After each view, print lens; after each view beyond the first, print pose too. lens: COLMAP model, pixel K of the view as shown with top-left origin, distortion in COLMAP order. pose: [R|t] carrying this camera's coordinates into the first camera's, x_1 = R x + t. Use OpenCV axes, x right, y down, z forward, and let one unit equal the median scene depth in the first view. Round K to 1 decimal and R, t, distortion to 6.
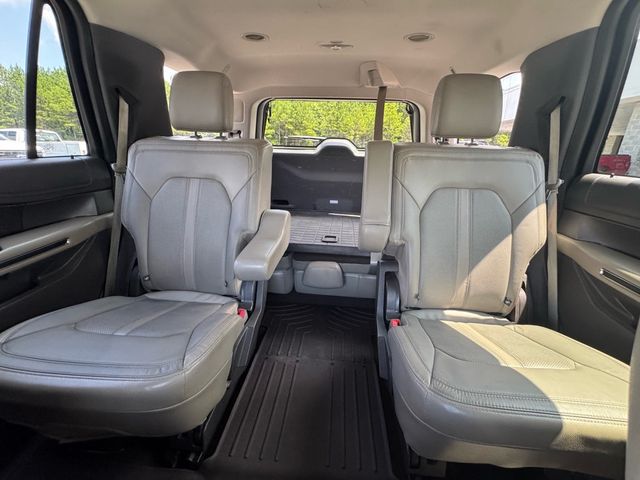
lens RADIAL K [[281.6, 0, 317.9], [0, 281.6, 240.6], [0, 0, 1]] dist [-0.009966, -0.000145]
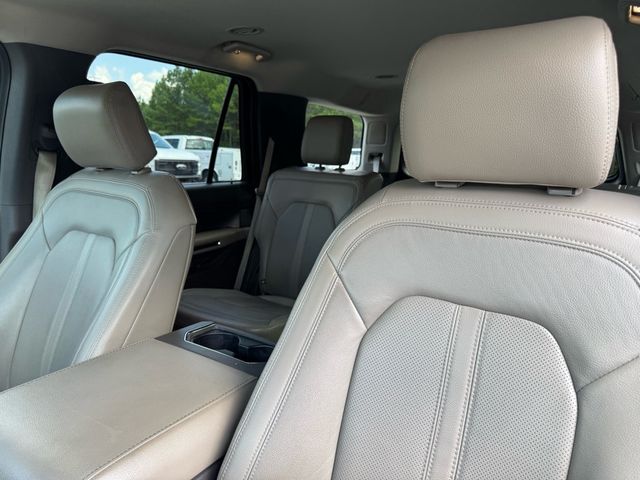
lens RADIAL K [[460.7, 0, 323.0], [0, 460.7, 238.9], [0, 0, 1]] dist [0.001949, -0.022103]
pose [[0.882924, 0.088969, -0.461010, 0.494585], [-0.153203, 0.982732, -0.103760, 0.113886], [0.443818, 0.162241, 0.881308, -0.638767]]
